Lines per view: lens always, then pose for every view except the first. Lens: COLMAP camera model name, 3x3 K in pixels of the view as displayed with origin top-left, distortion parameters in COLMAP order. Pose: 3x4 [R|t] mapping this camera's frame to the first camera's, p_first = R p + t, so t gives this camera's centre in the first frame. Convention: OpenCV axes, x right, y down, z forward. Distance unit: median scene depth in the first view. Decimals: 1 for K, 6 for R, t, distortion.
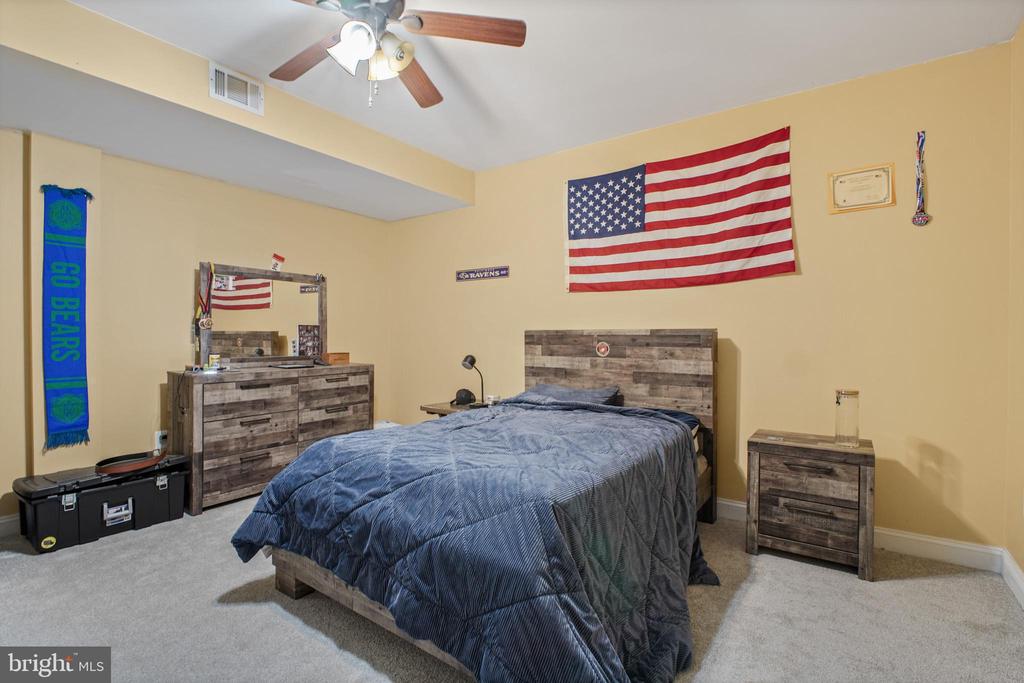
lens RADIAL K [[495.8, 0, 508.2], [0, 495.8, 339.1], [0, 0, 1]] dist [-0.003056, -0.001258]
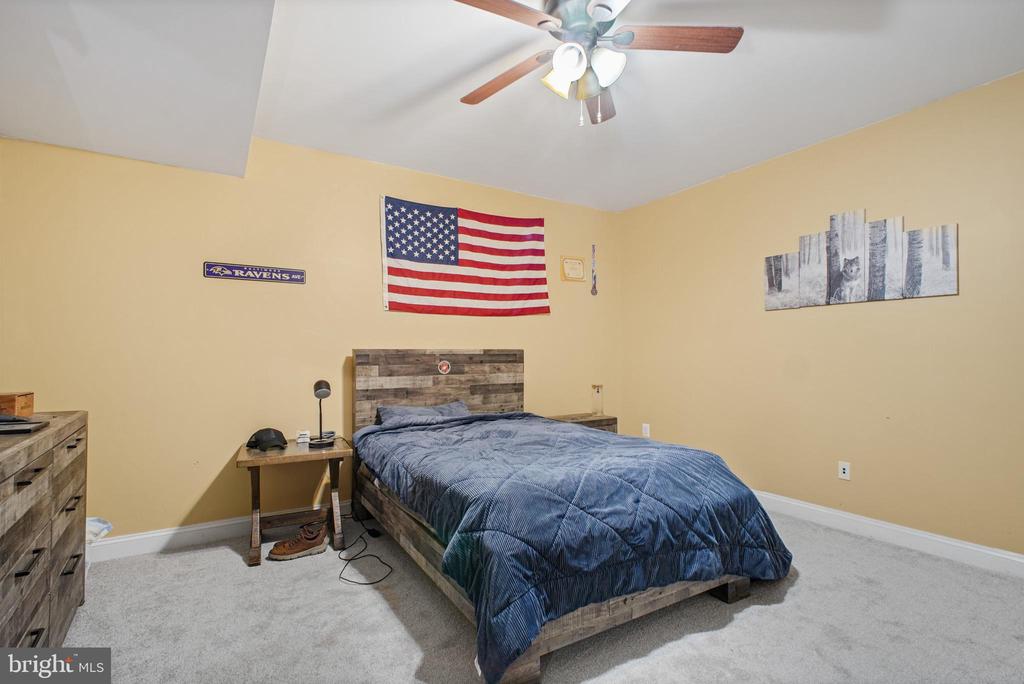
lens RADIAL K [[495.8, 0, 508.2], [0, 495.8, 339.6], [0, 0, 1]] dist [-0.003056, -0.001258]
pose [[0.353383, 0.023914, 0.935173, -0.767025], [0.011340, 0.999490, -0.029844, -0.005958], [-0.935410, 0.021151, 0.352932, 0.475885]]
